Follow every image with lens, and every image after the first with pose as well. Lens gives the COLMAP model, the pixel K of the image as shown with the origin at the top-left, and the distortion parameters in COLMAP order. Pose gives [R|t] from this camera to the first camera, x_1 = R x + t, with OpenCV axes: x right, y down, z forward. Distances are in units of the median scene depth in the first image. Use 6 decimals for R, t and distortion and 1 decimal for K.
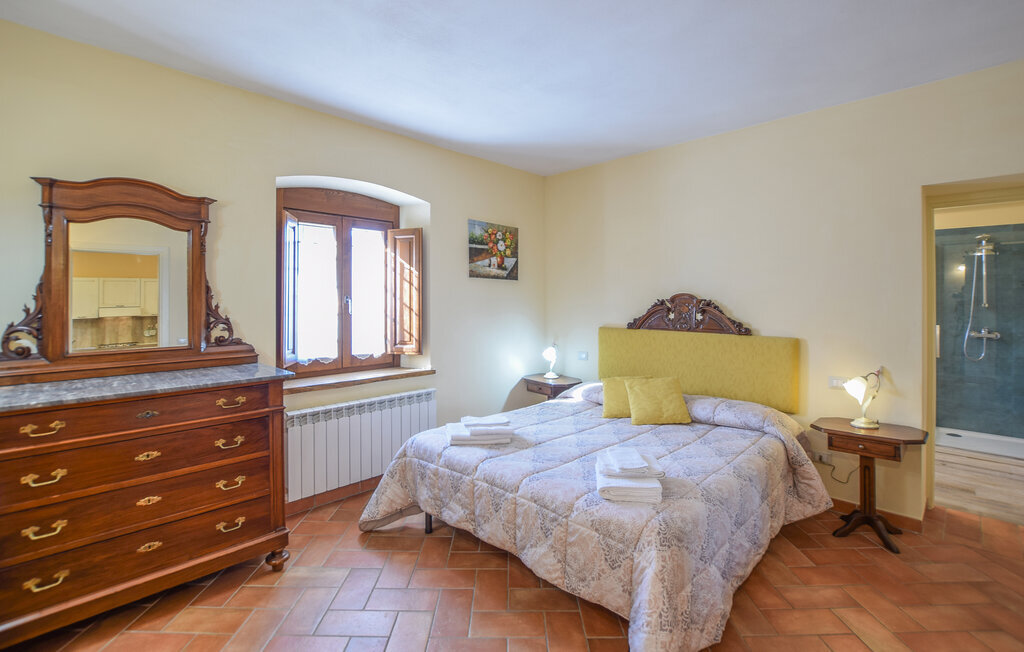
lens RADIAL K [[460.1, 0, 512.1], [0, 460.1, 294.6], [0, 0, 1]] dist [-0.021483, 0.000218]
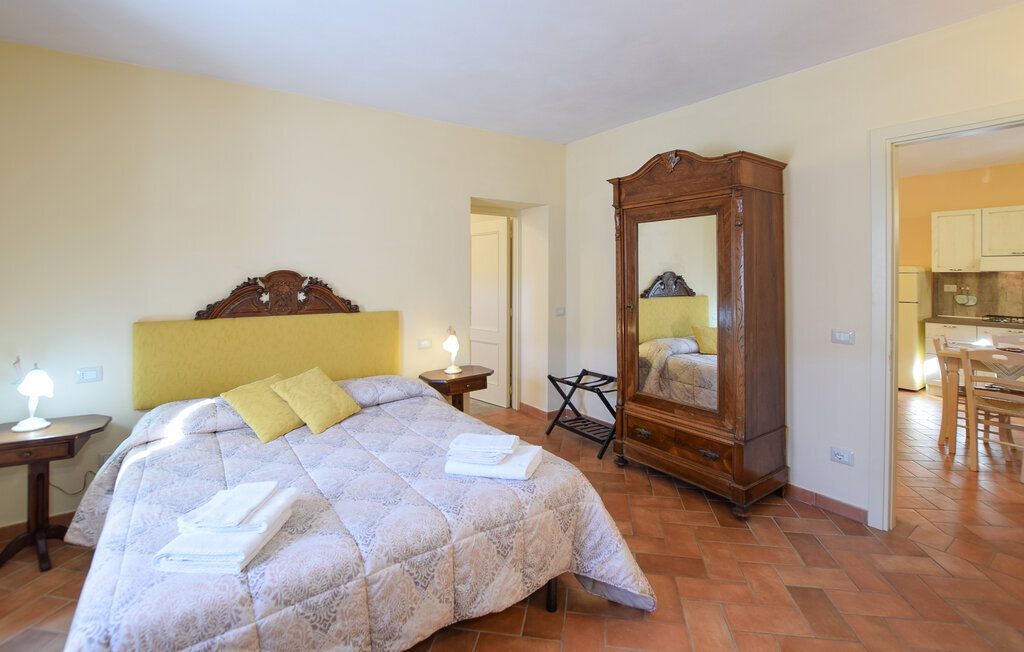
lens RADIAL K [[475.0, 0, 514.4], [0, 475.0, 269.1], [0, 0, 1]] dist [-0.017648, 0.000913]
pose [[0.173976, 0.008486, 0.984713, -0.452901], [-0.002823, 0.999963, -0.008118, 0.001447], [-0.984746, -0.001368, 0.173994, 0.477395]]
